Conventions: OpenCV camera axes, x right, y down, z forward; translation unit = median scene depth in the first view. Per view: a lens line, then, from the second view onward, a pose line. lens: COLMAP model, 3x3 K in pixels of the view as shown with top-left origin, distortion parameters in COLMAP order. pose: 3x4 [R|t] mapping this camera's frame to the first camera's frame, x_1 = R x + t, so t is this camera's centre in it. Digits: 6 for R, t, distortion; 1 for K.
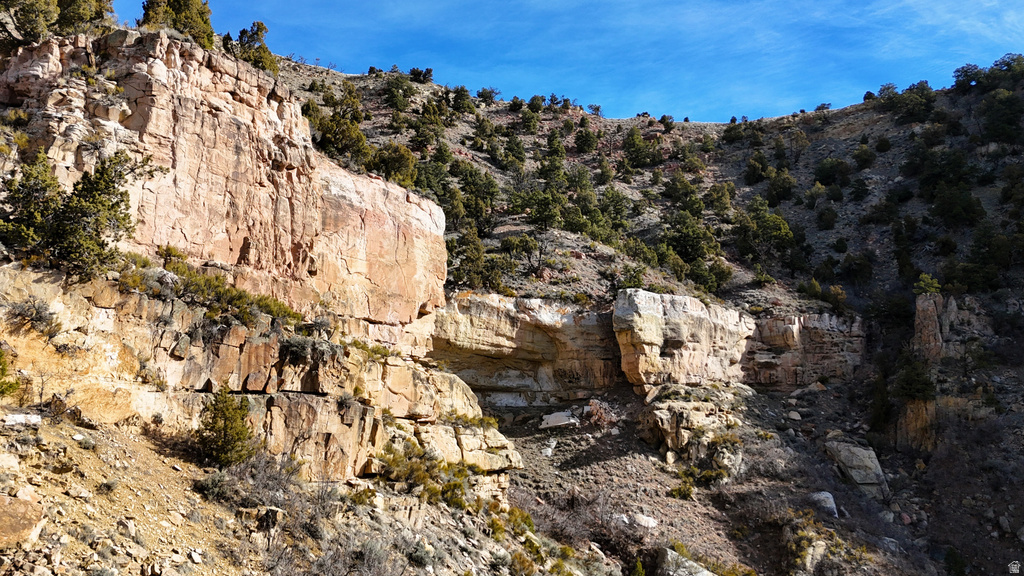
lens RADIAL K [[748.9, 0, 515.3], [0, 748.9, 292.5], [0, 0, 1]] dist [0.075908, -0.068829]
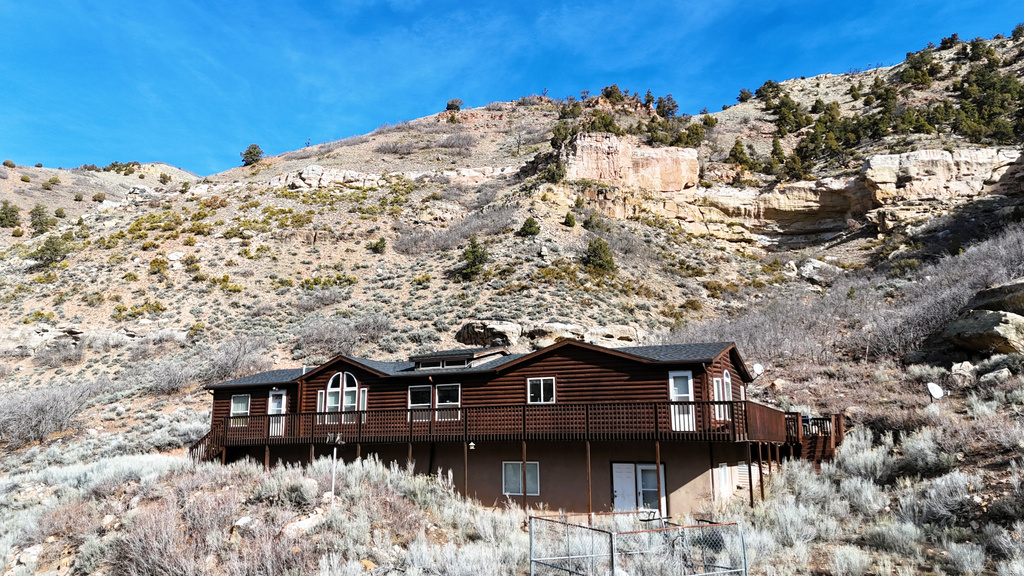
lens RADIAL K [[746.1, 0, 516.7], [0, 746.1, 288.5], [0, 0, 1]] dist [0.067563, -0.059890]
pose [[0.568018, -0.173139, -0.804598, 0.959188], [0.132313, 0.984116, -0.118361, 0.364697], [0.812311, -0.039227, 0.581904, -0.674154]]
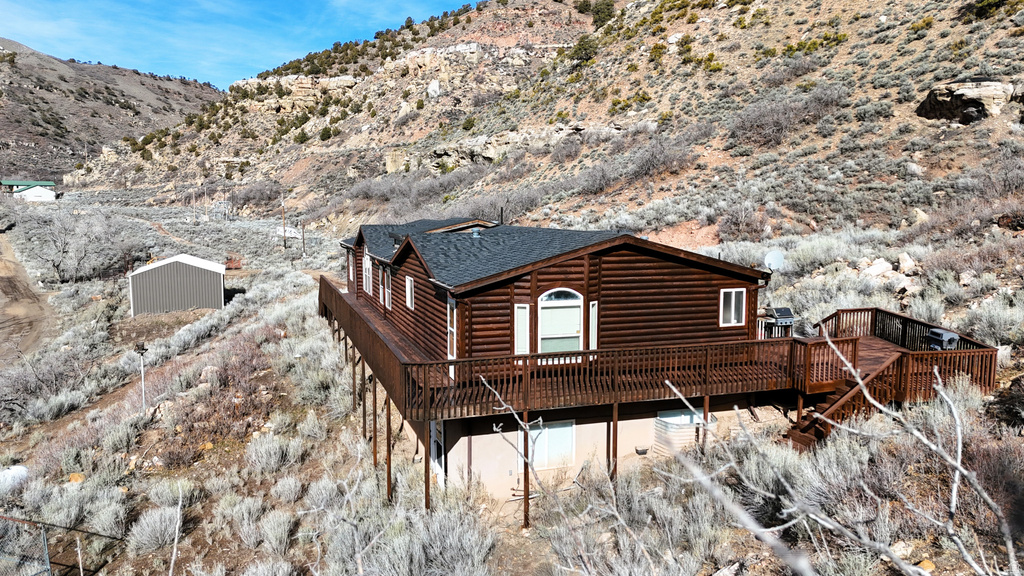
lens RADIAL K [[748.9, 0, 515.3], [0, 748.9, 292.5], [0, 0, 1]] dist [0.075908, -0.068829]
pose [[-0.184518, 0.111201, -0.976518, 0.951684], [0.151698, 0.984894, 0.083491, 0.357063], [0.971052, -0.132730, -0.198599, -0.447760]]
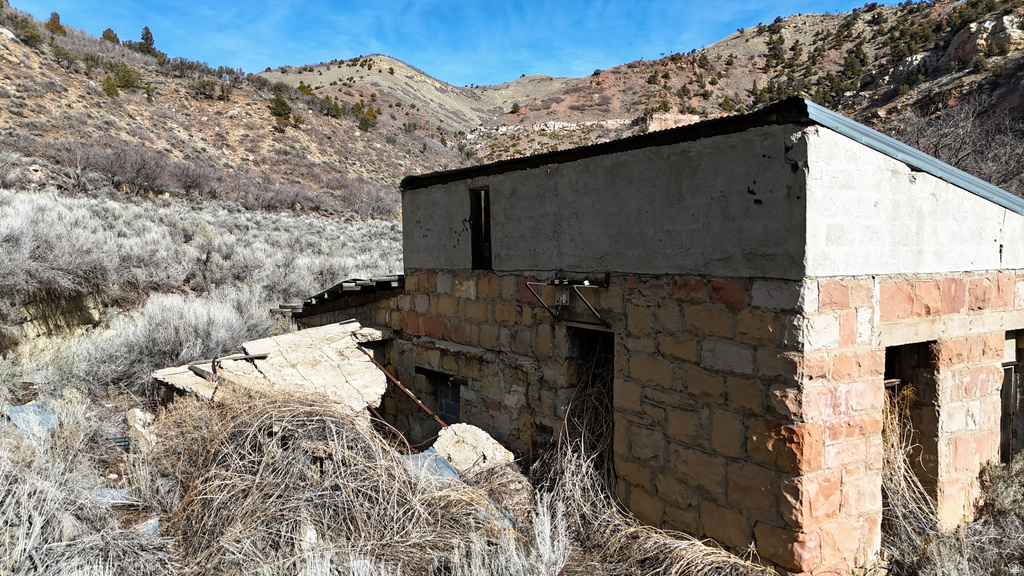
lens RADIAL K [[746.1, 0, 516.7], [0, 746.1, 288.5], [0, 0, 1]] dist [0.067563, -0.059890]
pose [[0.467011, 0.030422, -0.883728, 3.275302], [0.142326, 0.983791, 0.109080, 0.289502], [0.872722, -0.176719, 0.455111, -2.451727]]
